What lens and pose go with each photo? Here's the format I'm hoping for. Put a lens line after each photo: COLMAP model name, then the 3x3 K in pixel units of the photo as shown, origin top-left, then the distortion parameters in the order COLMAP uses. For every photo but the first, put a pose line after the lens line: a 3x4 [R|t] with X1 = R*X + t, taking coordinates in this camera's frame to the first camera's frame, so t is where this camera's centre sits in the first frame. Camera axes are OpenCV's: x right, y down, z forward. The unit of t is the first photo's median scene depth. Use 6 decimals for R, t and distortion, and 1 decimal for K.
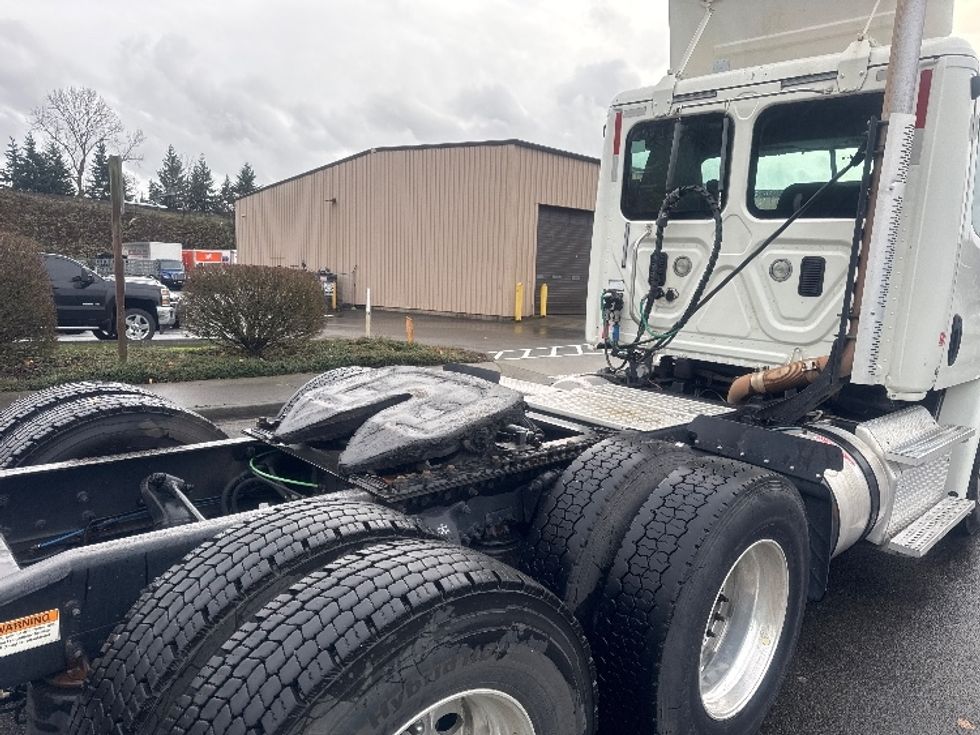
lens RADIAL K [[686.5, 0, 487.4], [0, 686.5, 373.6], [0, 0, 1]] dist [0.122773, -0.169505]
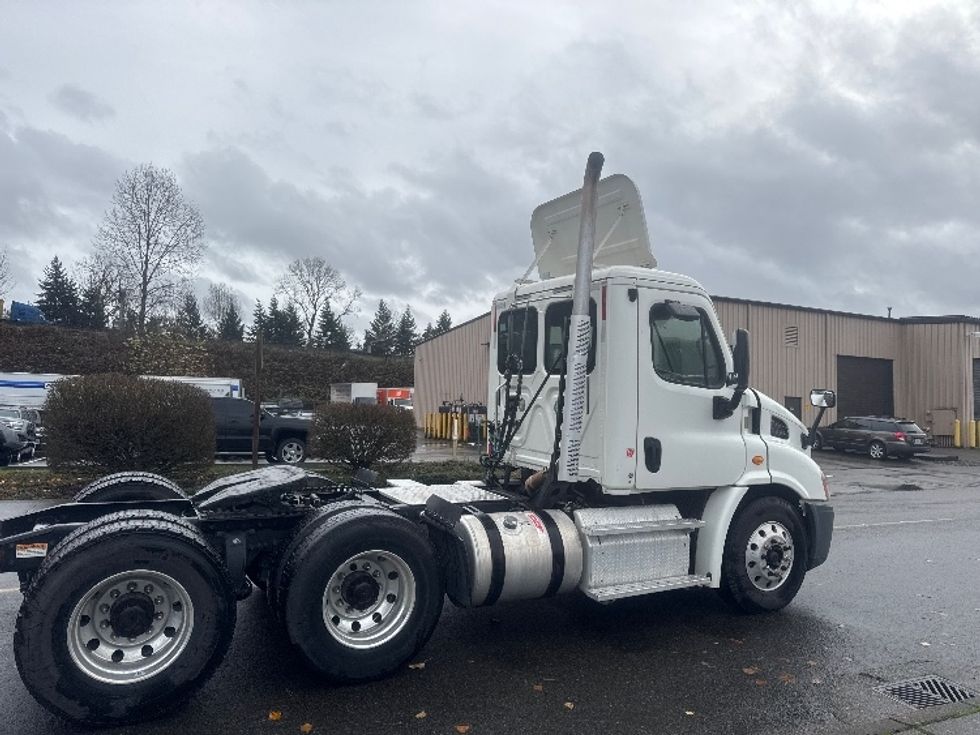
lens RADIAL K [[686.5, 0, 487.4], [0, 686.5, 373.6], [0, 0, 1]] dist [0.122773, -0.169505]
pose [[0.962975, -0.026523, -0.268281, 0.616822], [-0.024185, 0.982636, -0.183960, 0.051734], [0.268502, 0.183637, 0.945613, -0.426537]]
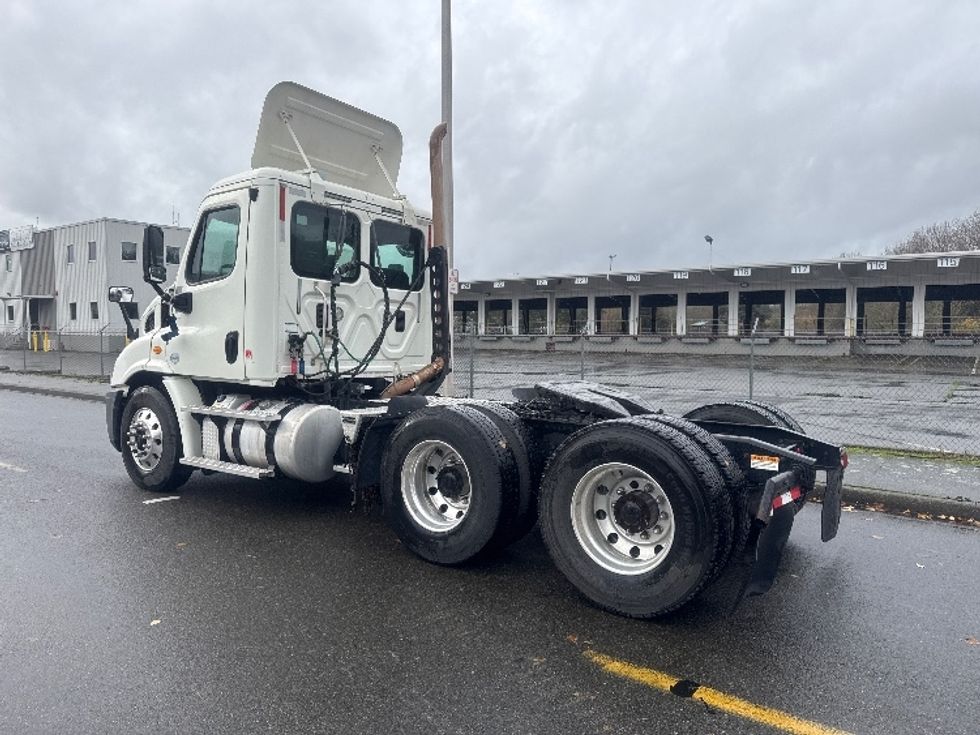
lens RADIAL K [[686.5, 0, 487.4], [0, 686.5, 373.6], [0, 0, 1]] dist [0.122773, -0.169505]
pose [[-0.218368, -0.088093, 0.971882, -1.168781], [0.134709, 0.983662, 0.119428, -0.166614], [-0.966524, 0.157001, -0.202933, 1.032290]]
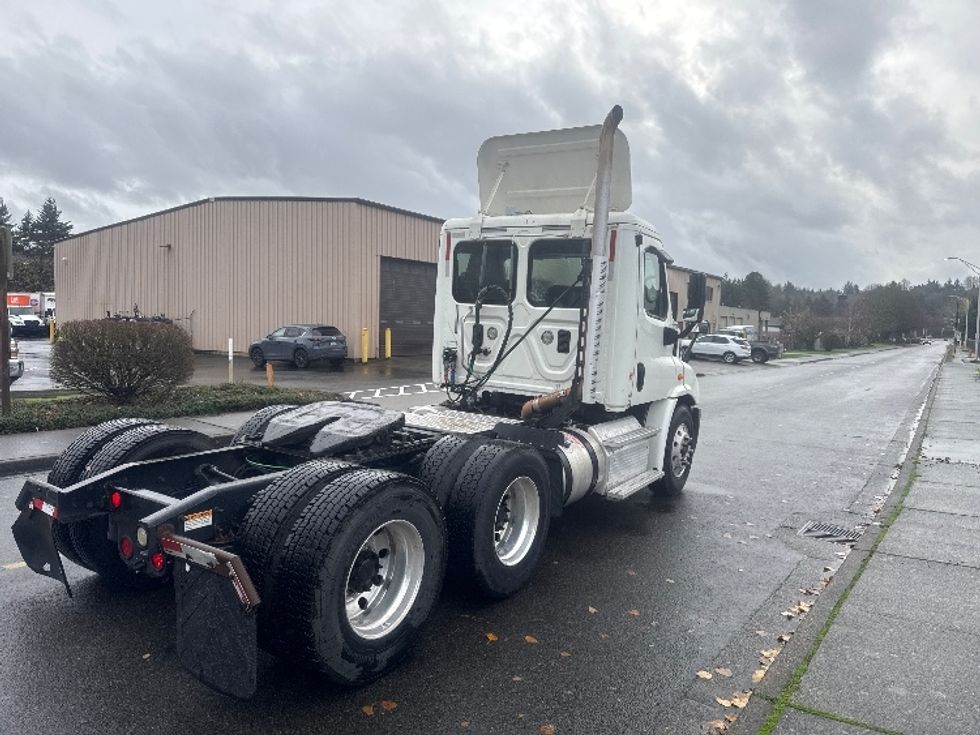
lens RADIAL K [[686.5, 0, 487.4], [0, 686.5, 373.6], [0, 0, 1]] dist [0.122773, -0.169505]
pose [[0.973302, -0.025945, 0.228058, -0.088700], [0.038719, 0.997911, -0.051720, 0.016340], [-0.226240, 0.059169, 0.972273, -0.514667]]
